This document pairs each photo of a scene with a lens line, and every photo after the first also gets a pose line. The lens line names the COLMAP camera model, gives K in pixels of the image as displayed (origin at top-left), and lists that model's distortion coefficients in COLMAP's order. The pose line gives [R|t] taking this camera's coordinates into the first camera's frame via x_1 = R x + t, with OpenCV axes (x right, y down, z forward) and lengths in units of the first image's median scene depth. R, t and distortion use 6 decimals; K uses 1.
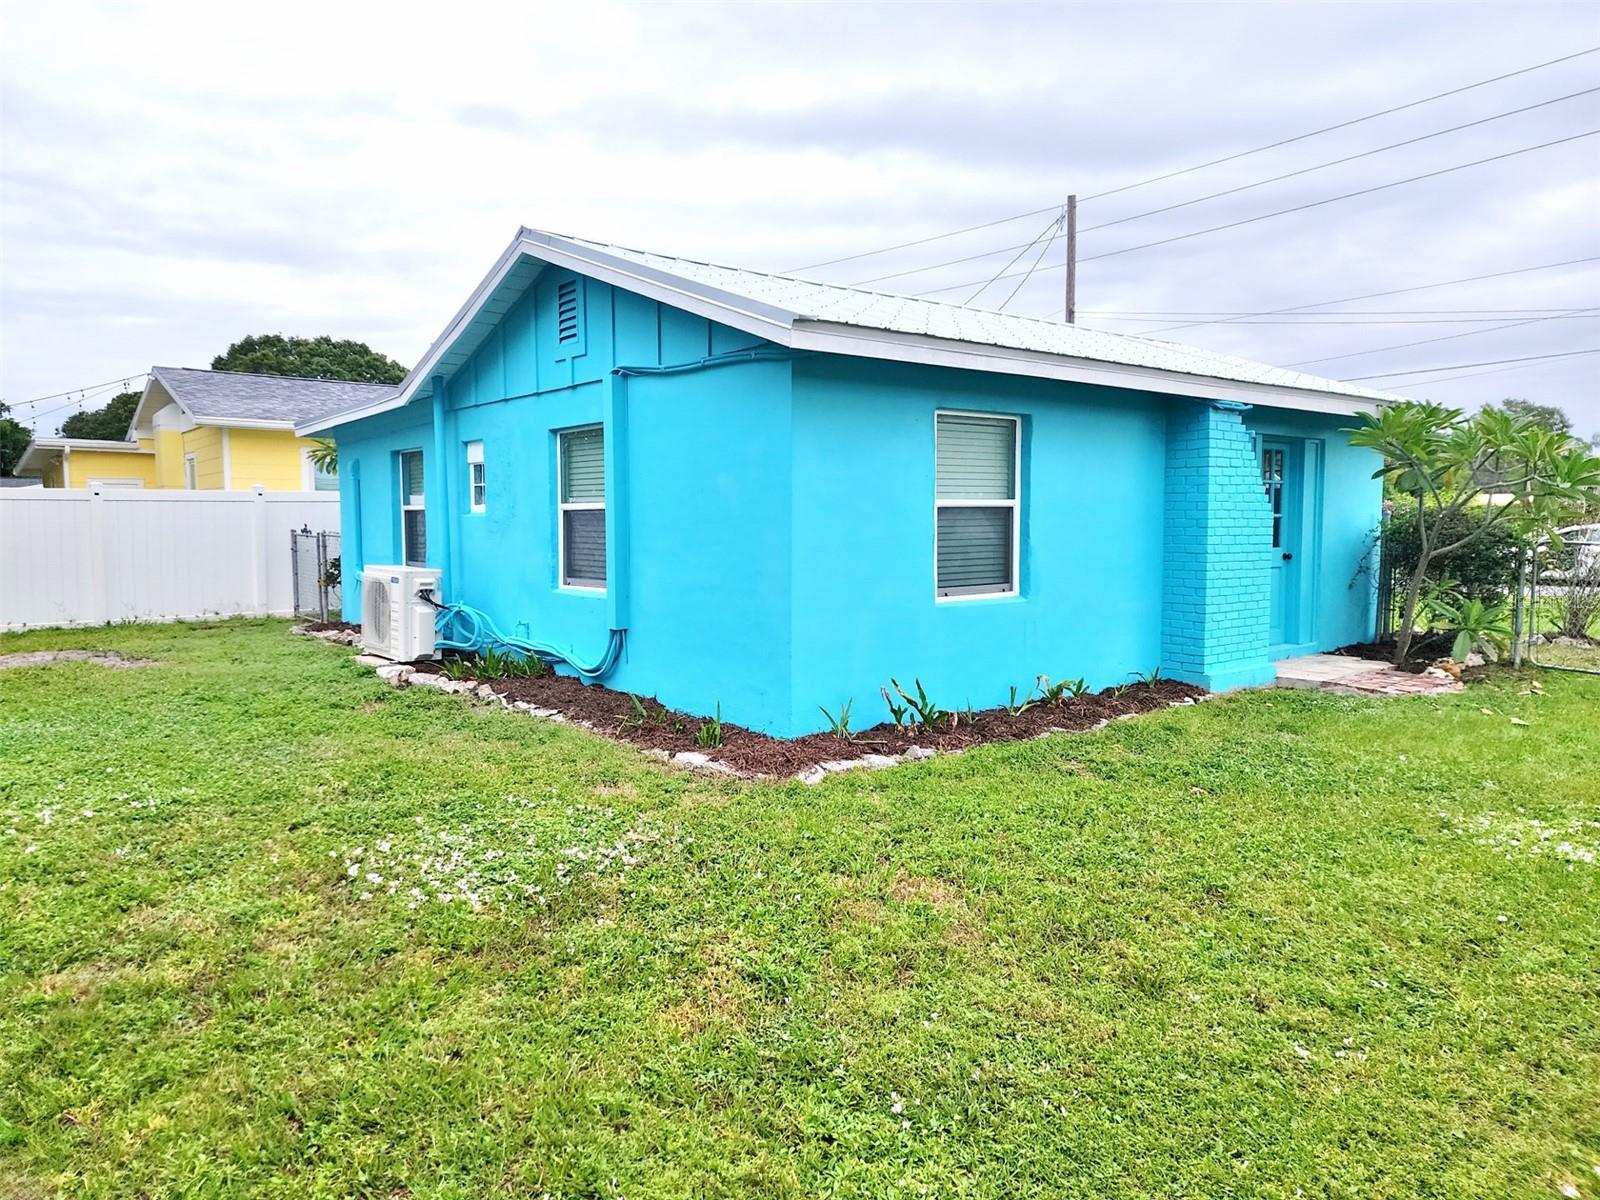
lens RADIAL K [[1079.9, 0, 800.0], [0, 1079.9, 600.0], [0, 0, 1]] dist [0.004341, 0.000636]
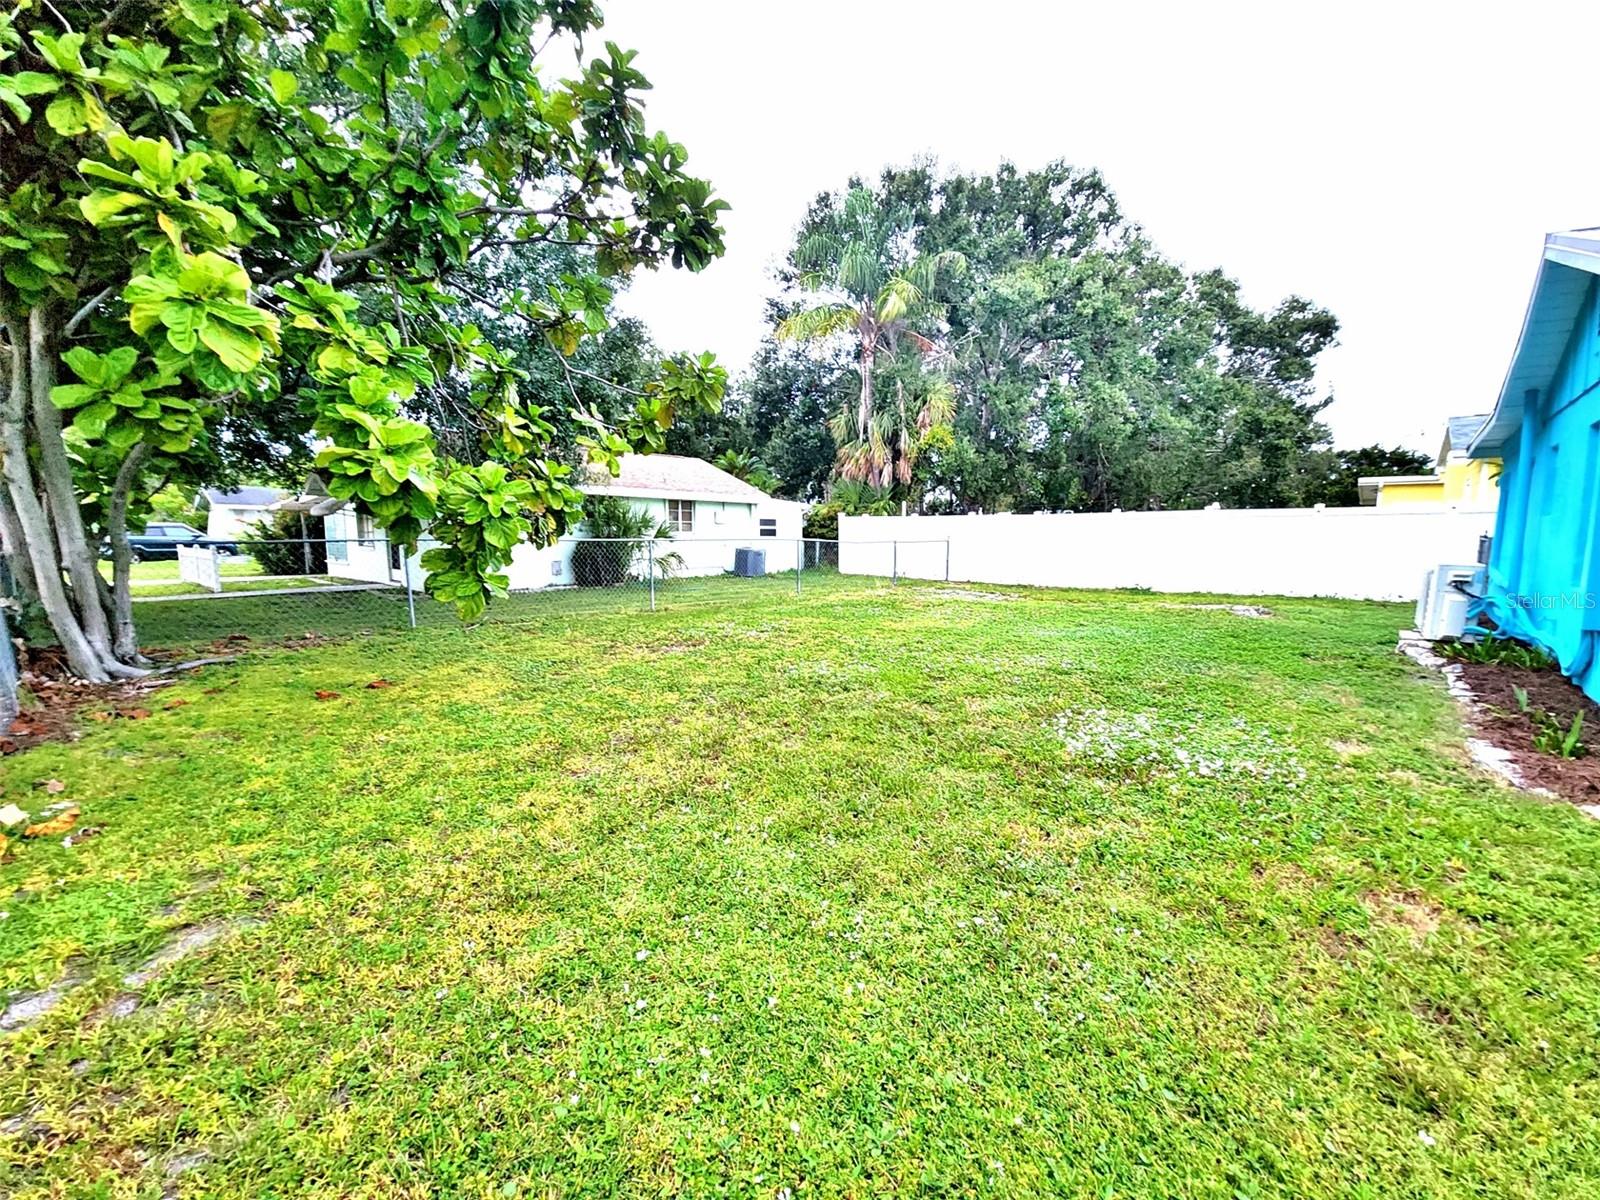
lens RADIAL K [[631.8, 0, 800.0], [0, 631.8, 600.0], [0, 0, 1]] dist [0.025030, -0.014129]
pose [[0.161248, 0.101455, -0.981685, 0.499834], [-0.074784, 0.993098, 0.090350, 0.003517], [0.984076, 0.058845, 0.167723, 0.385783]]
